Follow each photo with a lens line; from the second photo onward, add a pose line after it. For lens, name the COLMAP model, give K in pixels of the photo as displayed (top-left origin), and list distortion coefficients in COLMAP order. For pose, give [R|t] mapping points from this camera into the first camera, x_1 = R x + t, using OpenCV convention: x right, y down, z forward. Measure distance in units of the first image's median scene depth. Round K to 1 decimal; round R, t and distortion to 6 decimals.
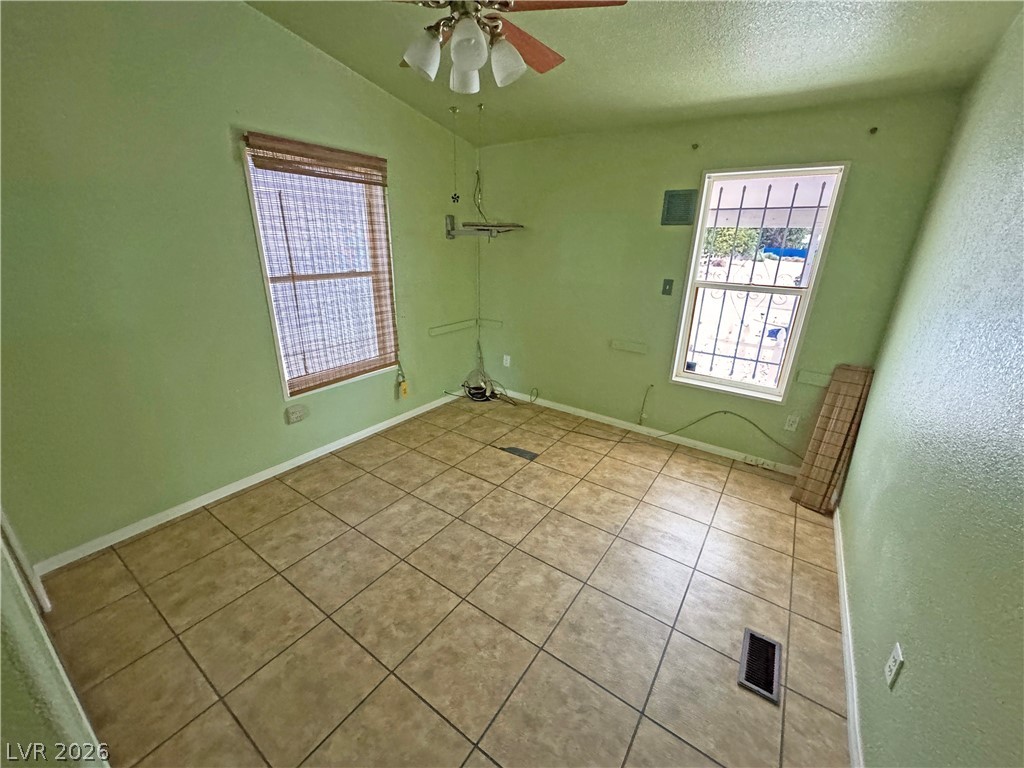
lens RADIAL K [[406.8, 0, 511.4], [0, 406.8, 385.0], [0, 0, 1]] dist [-0.008273, 0.000167]
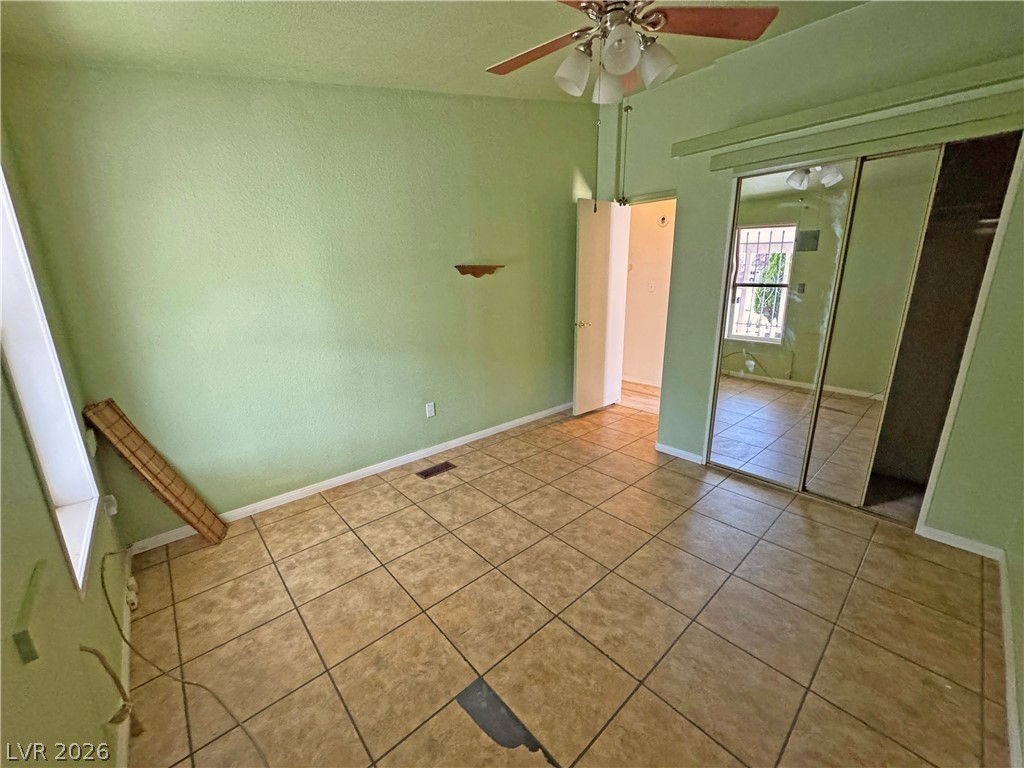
lens RADIAL K [[406.8, 0, 511.3], [0, 406.8, 381.2], [0, 0, 1]] dist [-0.008273, 0.000167]
pose [[-0.973257, -0.067231, 0.219661, -0.085900], [0.068412, 0.828000, 0.556539, -0.469853], [-0.219296, 0.556683, -0.801257, 1.453475]]
